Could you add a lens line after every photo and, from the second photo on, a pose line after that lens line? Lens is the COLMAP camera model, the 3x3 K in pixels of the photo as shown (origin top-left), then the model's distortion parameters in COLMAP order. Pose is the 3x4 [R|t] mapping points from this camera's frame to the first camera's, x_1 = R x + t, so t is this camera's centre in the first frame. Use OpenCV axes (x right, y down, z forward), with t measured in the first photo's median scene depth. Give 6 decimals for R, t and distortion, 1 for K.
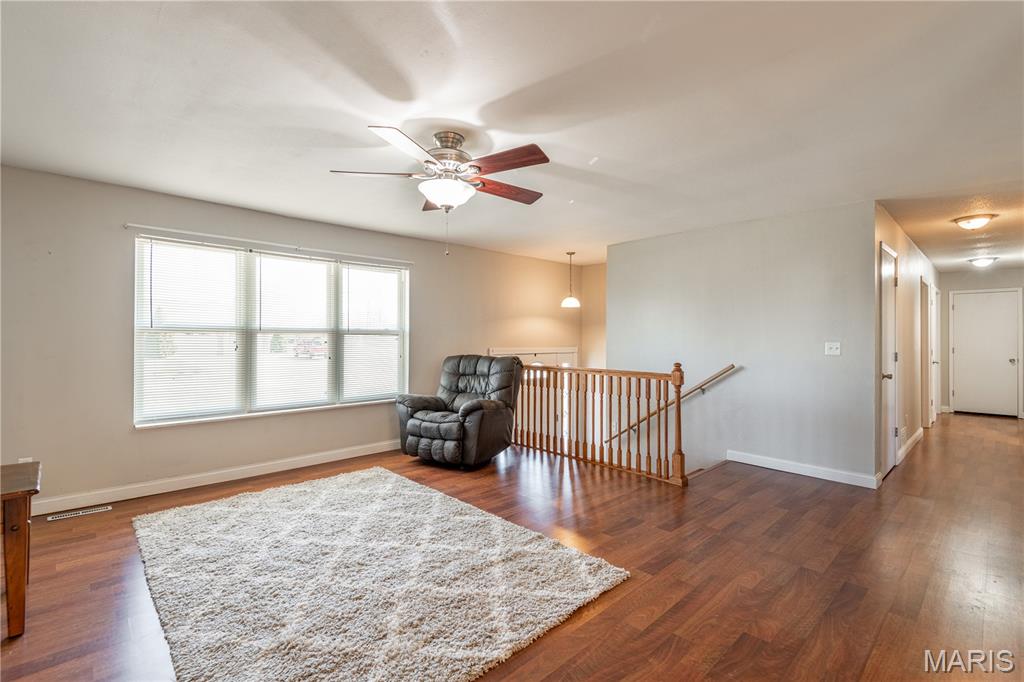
lens RADIAL K [[511.6, 0, 512.0], [0, 511.6, 341.0], [0, 0, 1]] dist [0.045592, -0.040648]
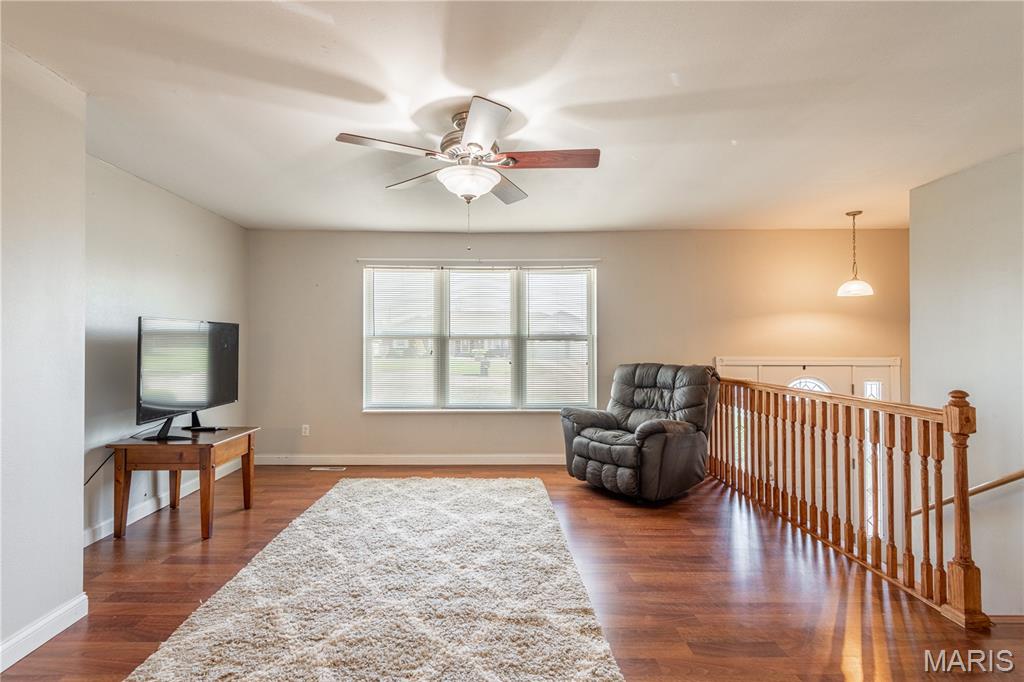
lens RADIAL K [[511.6, 0, 512.0], [0, 511.6, 341.0], [0, 0, 1]] dist [0.045592, -0.040648]
pose [[0.682128, -0.005461, -0.731213, 0.422483], [-0.001795, 0.999957, -0.009143, -0.001725], [0.731231, 0.007549, 0.682088, 0.327016]]
